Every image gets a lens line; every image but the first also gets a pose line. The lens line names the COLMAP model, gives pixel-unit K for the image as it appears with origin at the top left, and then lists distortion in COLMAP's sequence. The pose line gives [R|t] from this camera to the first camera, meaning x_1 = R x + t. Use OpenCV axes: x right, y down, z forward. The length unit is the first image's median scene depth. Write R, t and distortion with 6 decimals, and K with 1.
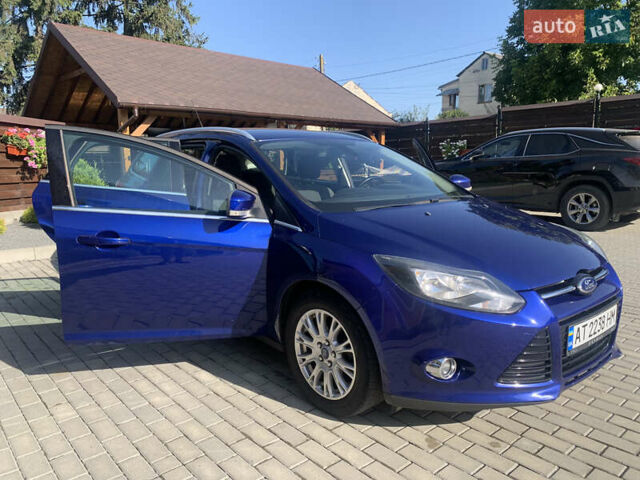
lens RADIAL K [[482.6, 0, 319.5], [0, 482.6, 221.8], [0, 0, 1]] dist [0.017628, -0.007230]
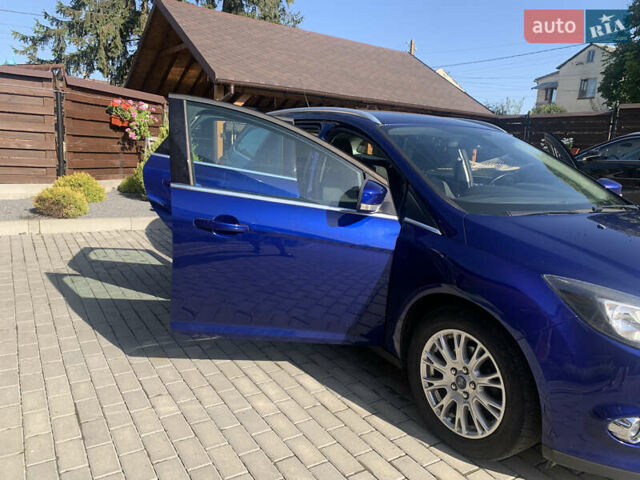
lens RADIAL K [[482.6, 0, 319.5], [0, 482.6, 221.8], [0, 0, 1]] dist [0.017628, -0.007230]
pose [[0.986124, 0.087394, -0.141146, -0.114333], [-0.083490, 0.995950, 0.033362, -0.011472], [0.143490, -0.021114, 0.989427, 0.111966]]
